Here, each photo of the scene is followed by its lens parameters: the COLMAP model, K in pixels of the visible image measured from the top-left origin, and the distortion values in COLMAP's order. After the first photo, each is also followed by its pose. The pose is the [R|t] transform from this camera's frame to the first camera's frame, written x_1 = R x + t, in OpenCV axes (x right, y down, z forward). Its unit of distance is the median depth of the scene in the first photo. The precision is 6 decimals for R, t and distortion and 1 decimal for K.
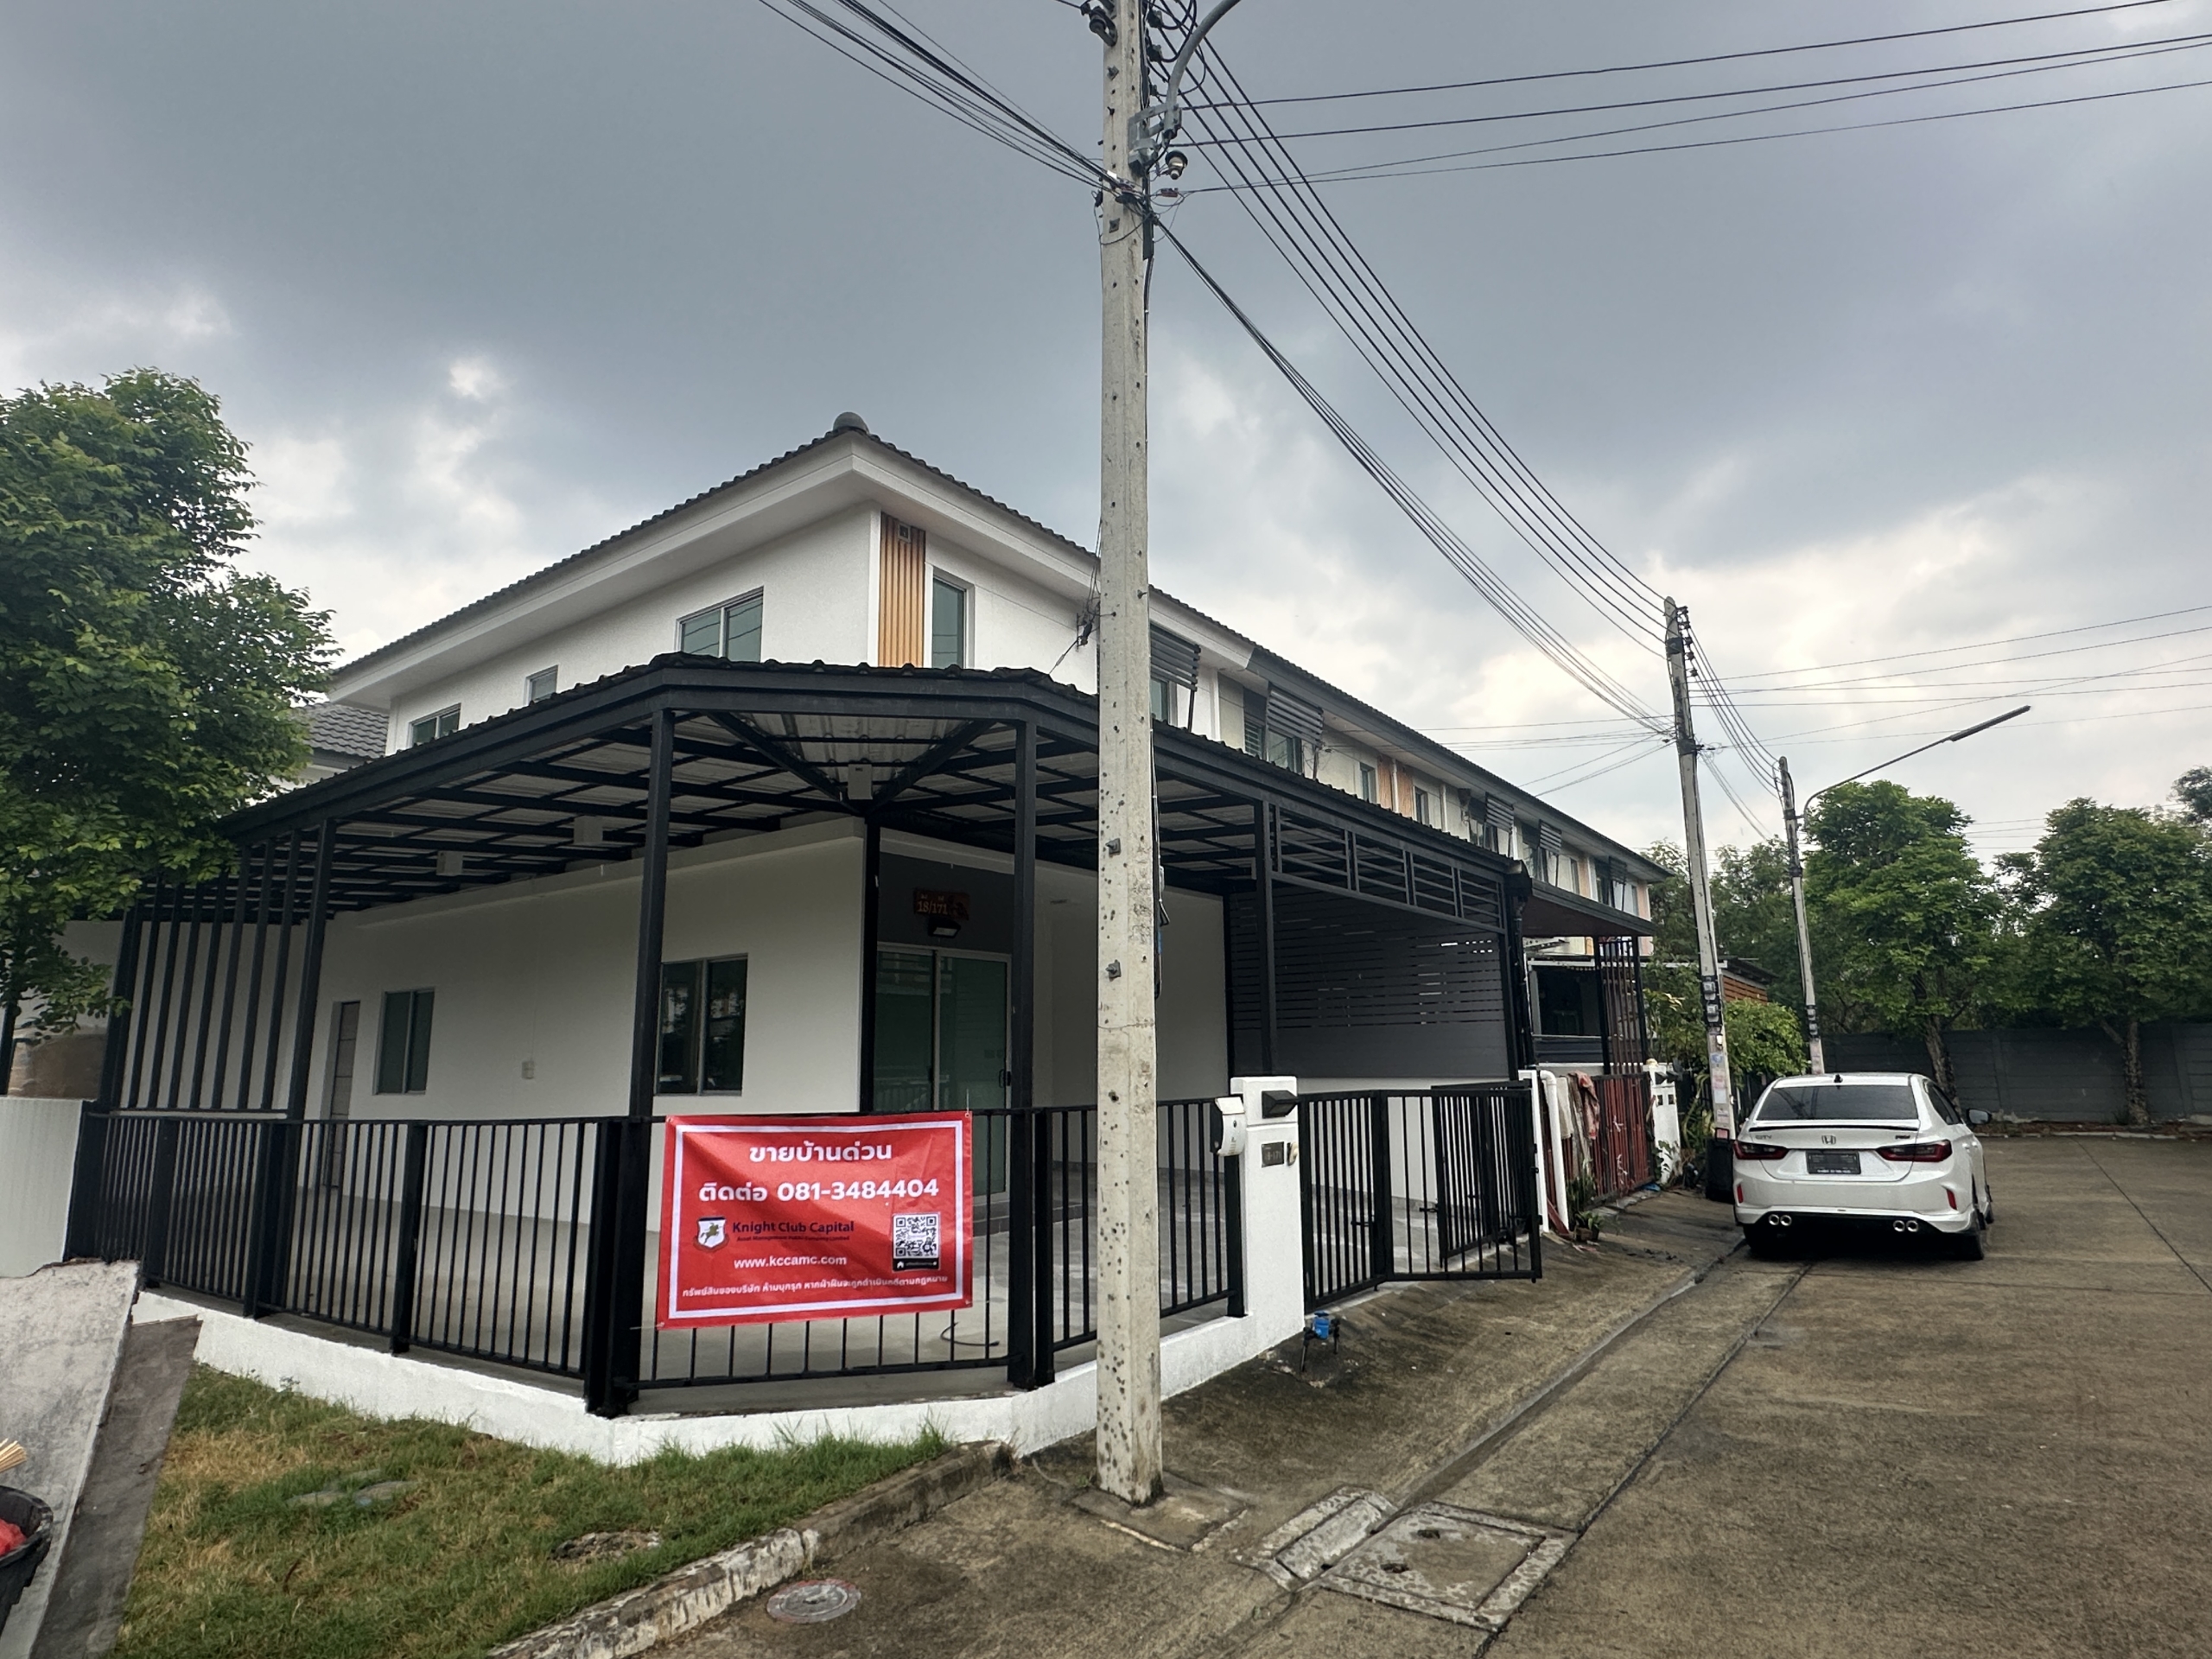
lens RADIAL K [[1208.6, 0, 1116.5], [0, 1208.6, 843.6], [0, 0, 1]] dist [-0.004336, 0.000164]
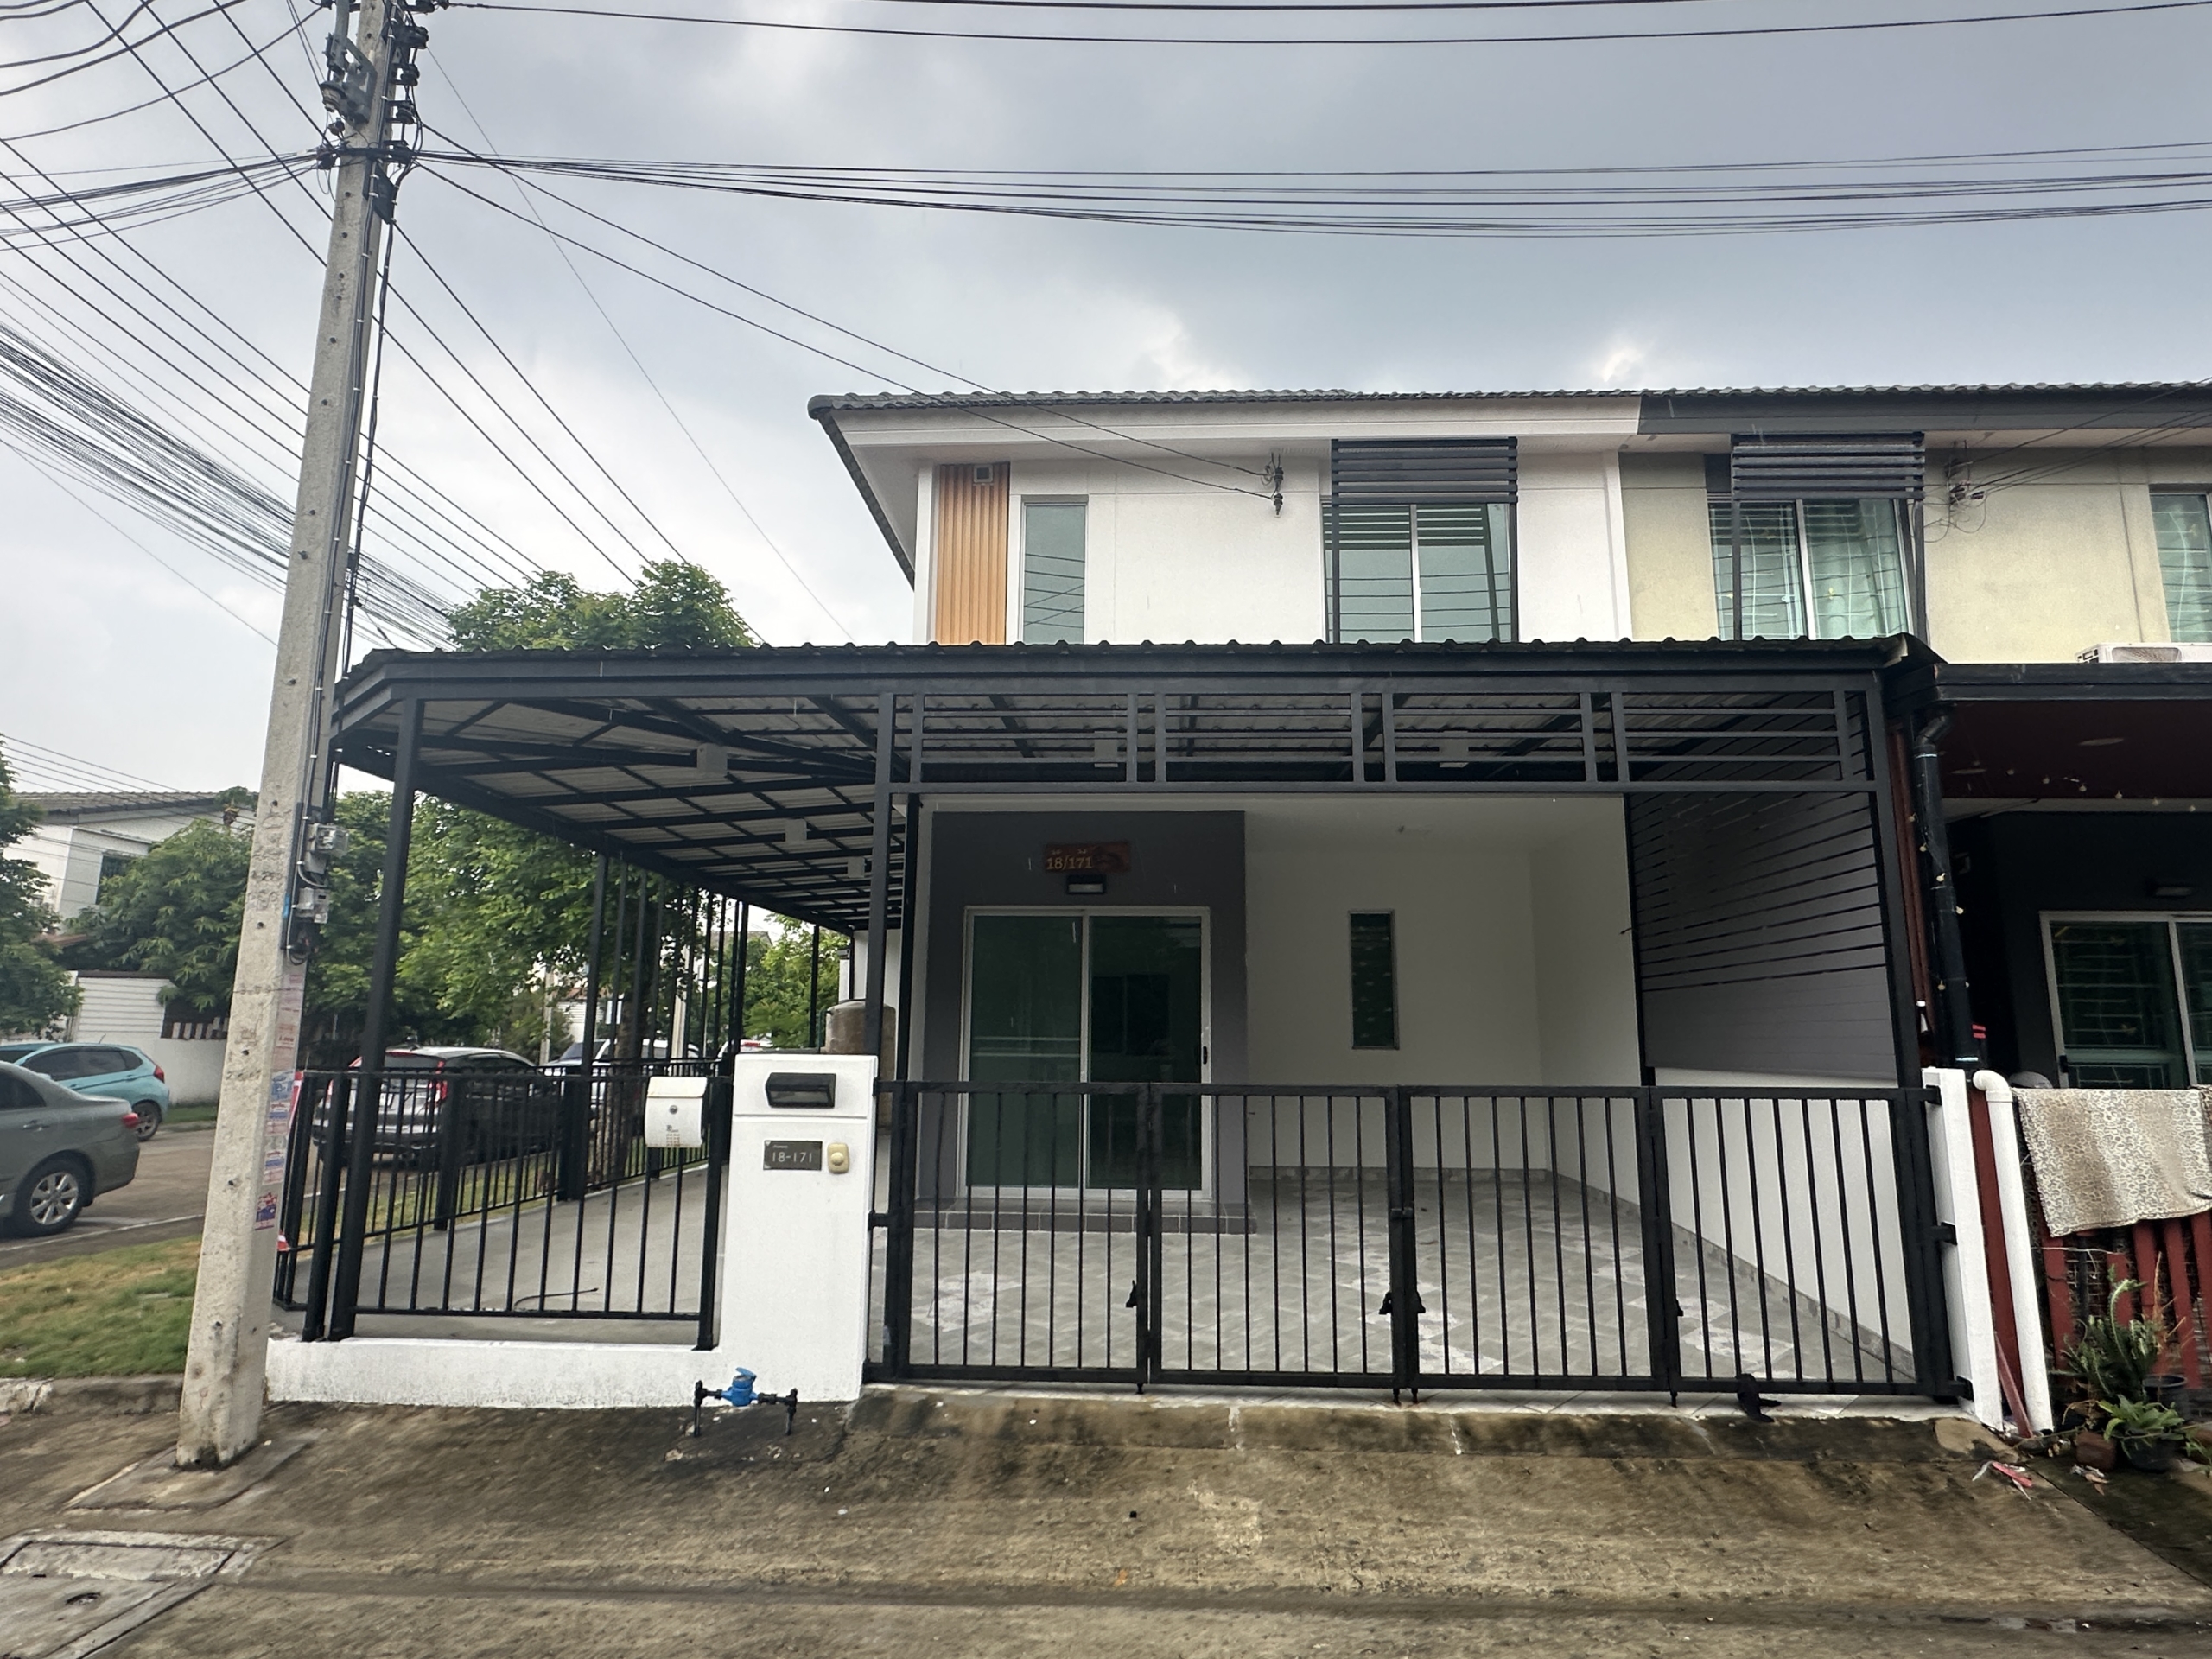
lens RADIAL K [[1219.9, 0, 1104.3], [0, 1219.9, 831.5], [0, 0, 1]] dist [-0.003519, 0.000115]
pose [[0.546872, -0.123784, -0.828015, 1.208282], [0.135319, 0.989074, -0.058489, 0.168149], [0.826208, -0.080061, 0.557647, 0.998230]]
